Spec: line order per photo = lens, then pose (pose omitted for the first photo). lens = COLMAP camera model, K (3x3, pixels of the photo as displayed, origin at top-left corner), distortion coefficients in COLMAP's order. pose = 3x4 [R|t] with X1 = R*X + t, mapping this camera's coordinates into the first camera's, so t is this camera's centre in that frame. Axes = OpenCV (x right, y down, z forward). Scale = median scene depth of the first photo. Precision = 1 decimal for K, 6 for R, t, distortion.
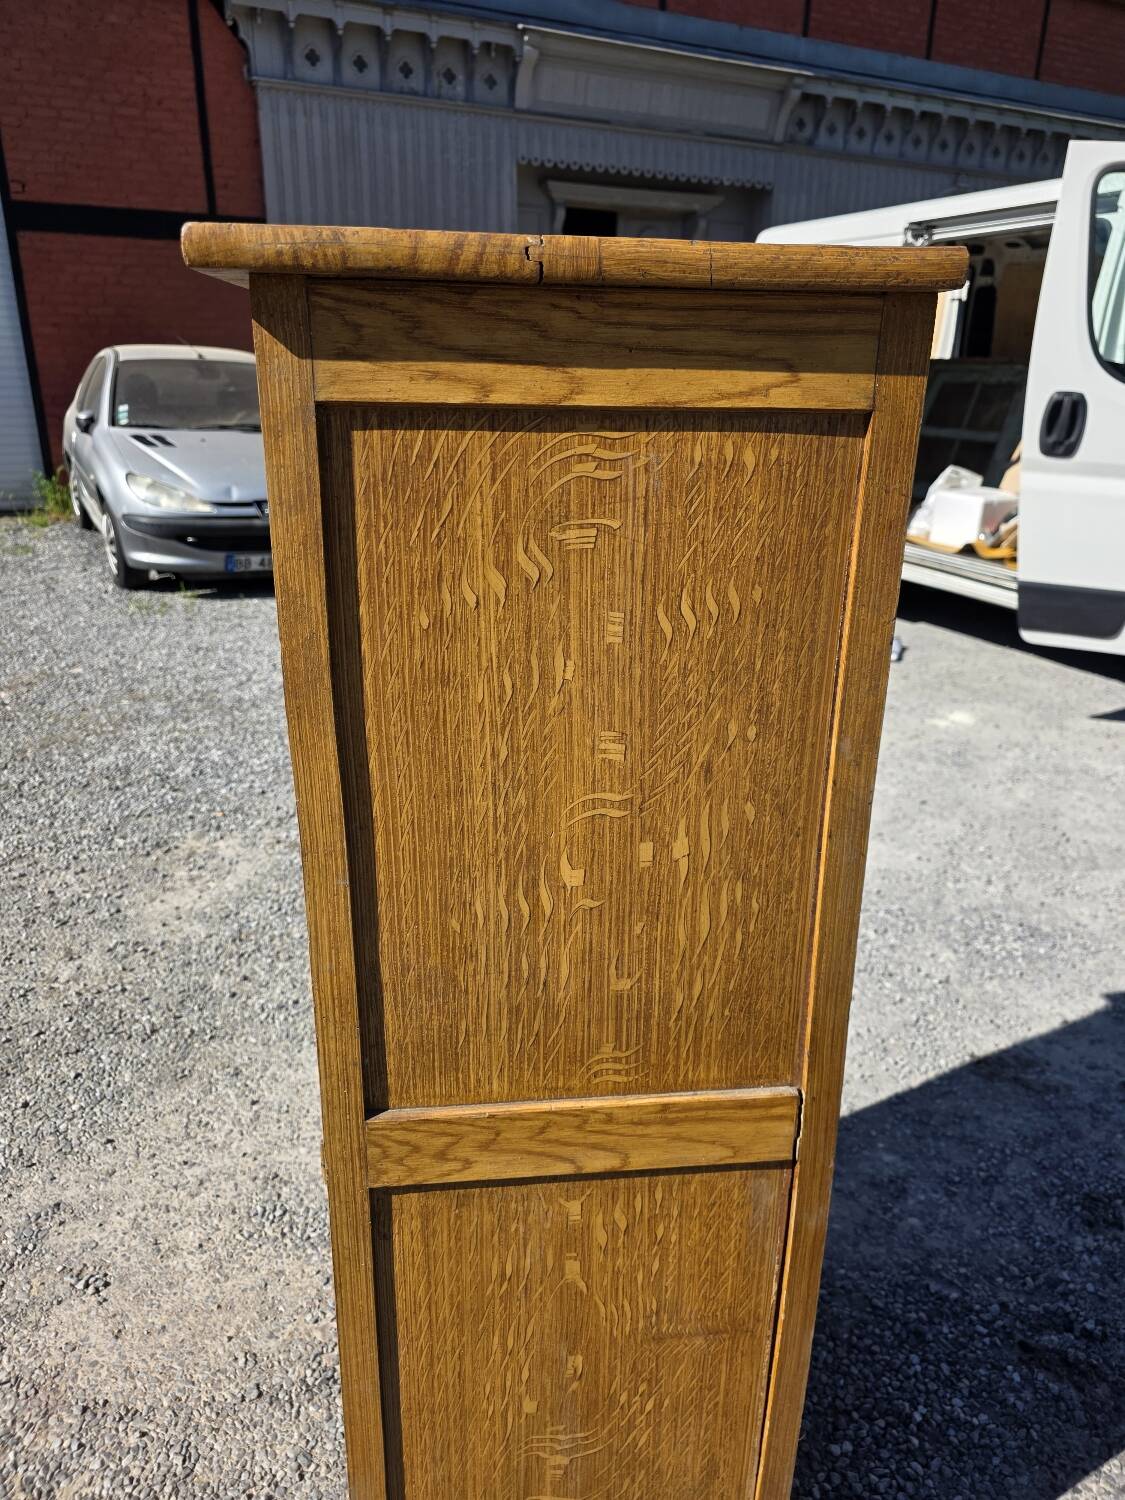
lens RADIAL K [[1025.9, 0, 572.6], [0, 1025.9, 745.9], [0, 0, 1]] dist [0.036196, -0.024037]
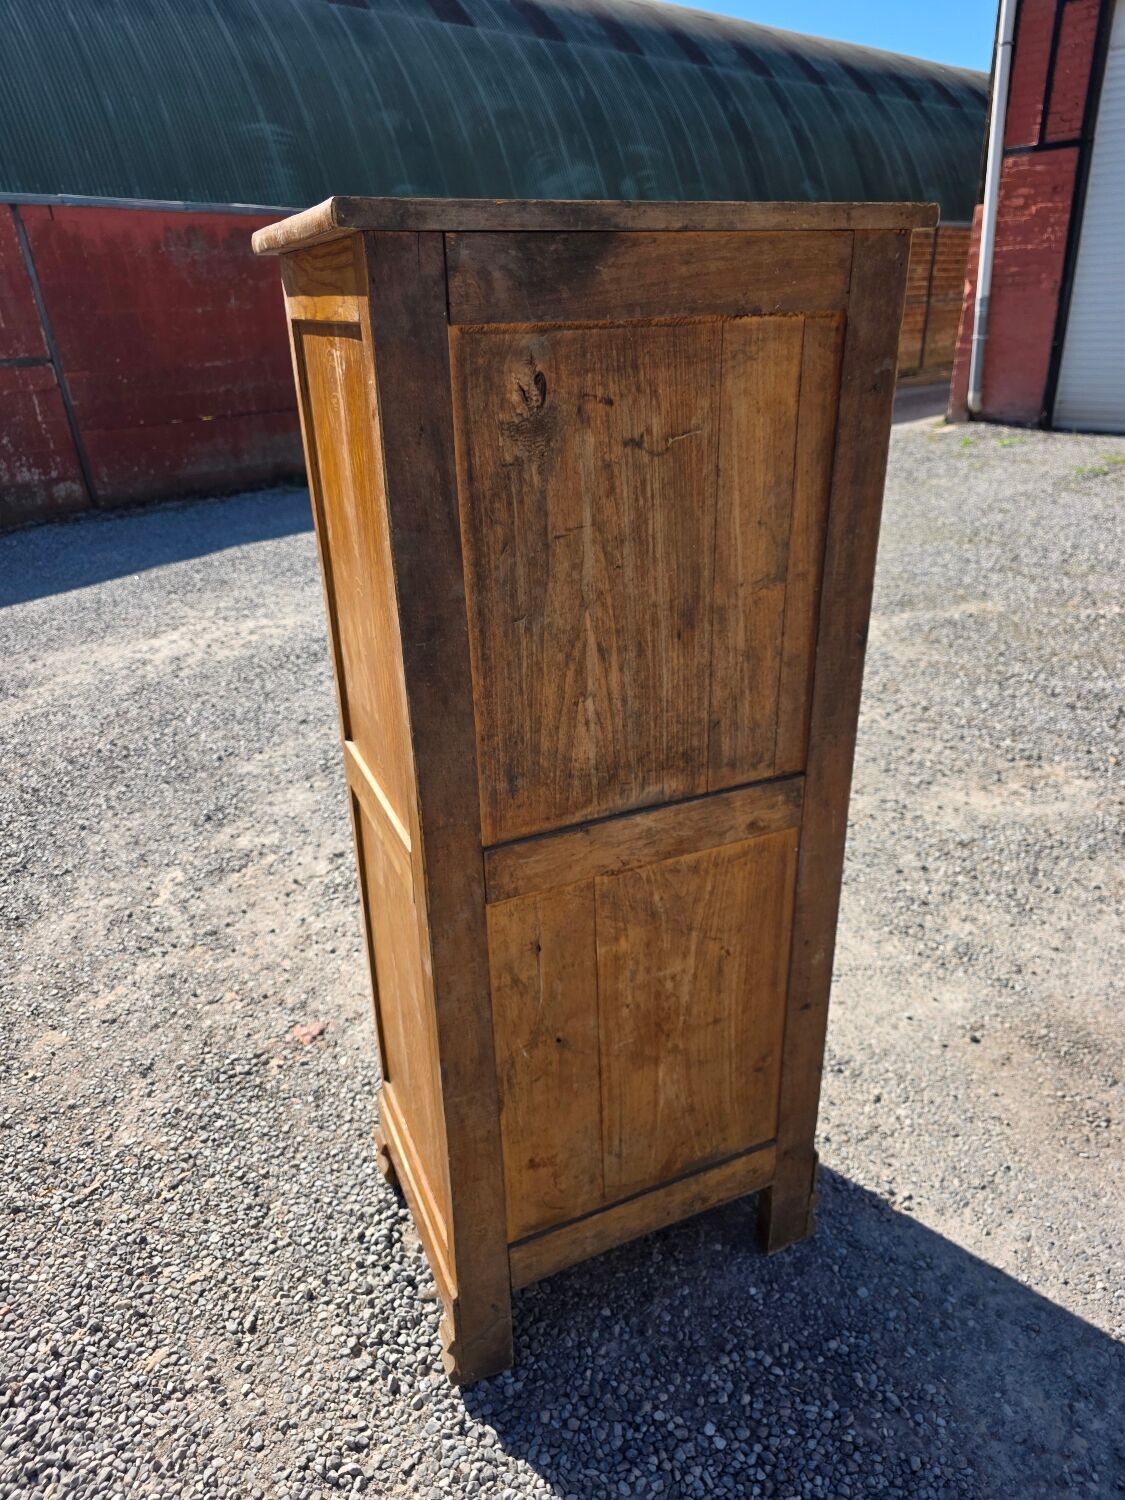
lens RADIAL K [[1030.6, 0, 565.0], [0, 1030.6, 747.0], [0, 0, 1]] dist [0.026217, -0.000801]
pose [[0.283907, 0.361949, -0.887913, 0.829510], [-0.302268, 0.912585, 0.275358, -0.128858], [0.909962, 0.190212, 0.368495, 0.386341]]
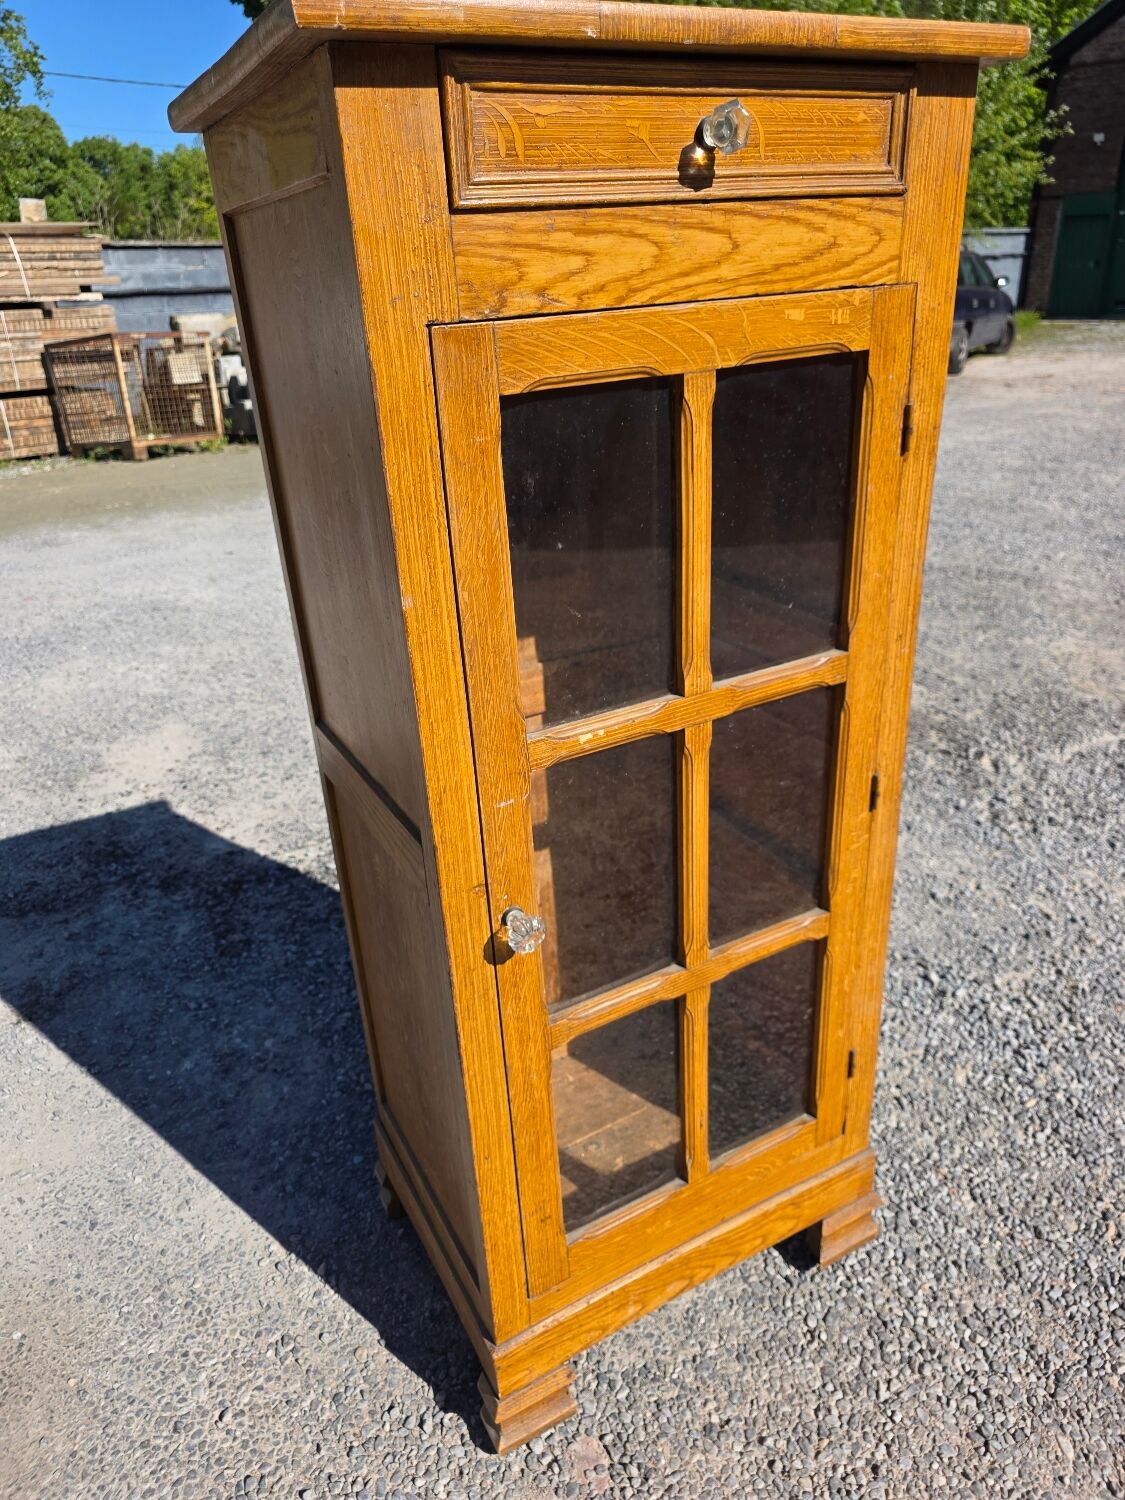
lens RADIAL K [[1016.9, 0, 559.0], [0, 1016.9, 751.1], [0, 0, 1]] dist [0.014197, -0.009015]
pose [[-0.365321, -0.394588, 0.843114, -0.702191], [0.366009, 0.771882, 0.519842, -0.278646], [-0.855908, 0.498497, -0.137562, 0.904827]]
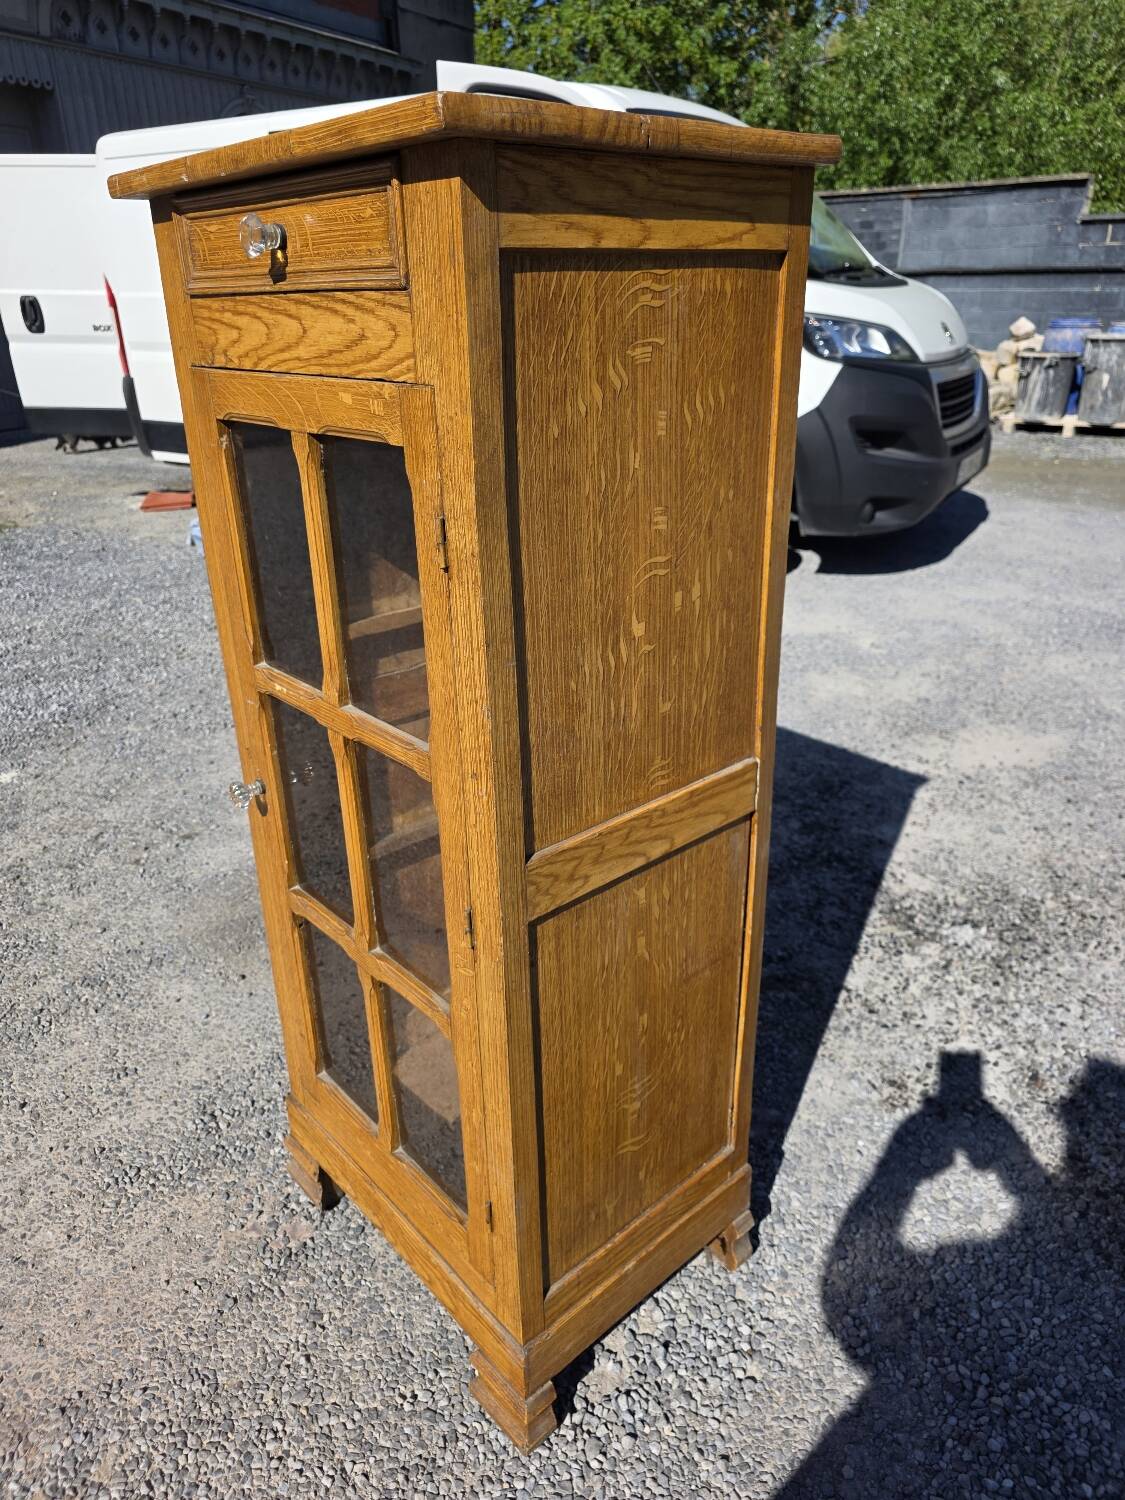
lens RADIAL K [[1023.9, 0, 552.2], [0, 1023.9, 744.4], [0, 0, 1]] dist [0.035852, -0.023364]
pose [[0.823945, -0.263053, 0.501914, -0.418804], [0.230859, 0.964712, 0.126625, 0.042517], [-0.517512, 0.011539, 0.855598, -0.037097]]
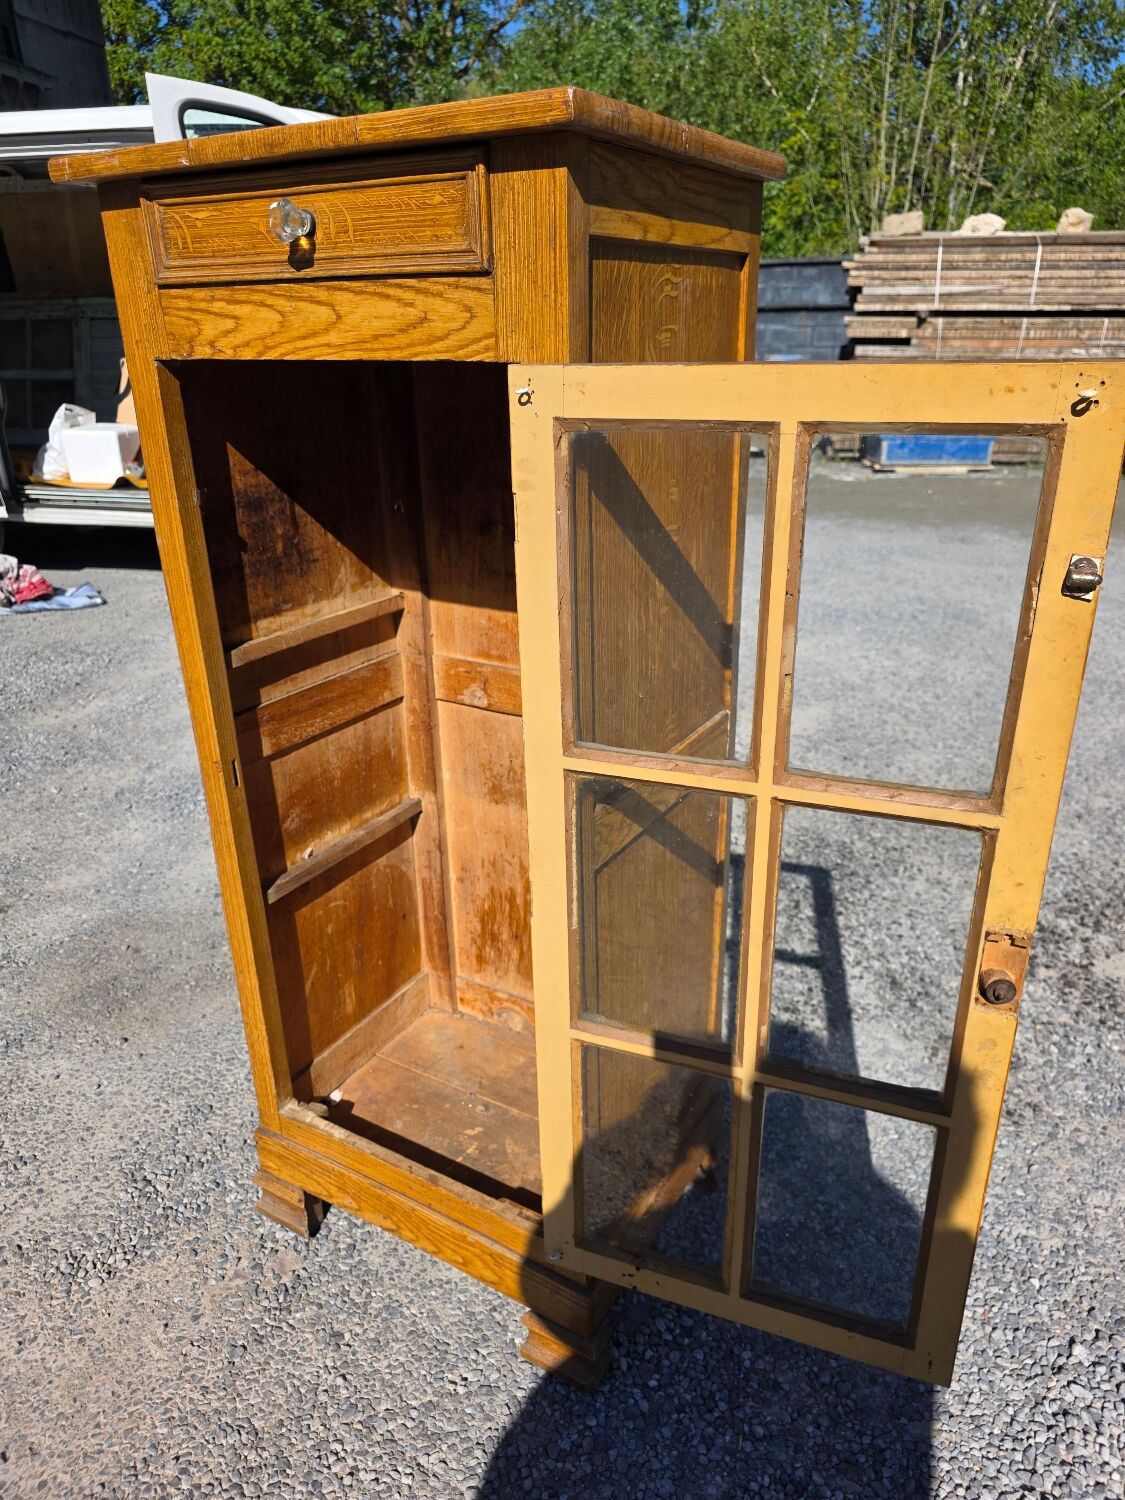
lens RADIAL K [[1023.3, 0, 581.9], [0, 1023.3, 762.6], [0, 0, 1]] dist [0.024151, -0.015050]
pose [[0.600053, -0.340058, 0.724084, -0.635348], [0.297756, 0.935056, 0.192386, 0.023549], [-0.742481, 0.100159, 0.662337, 0.074873]]
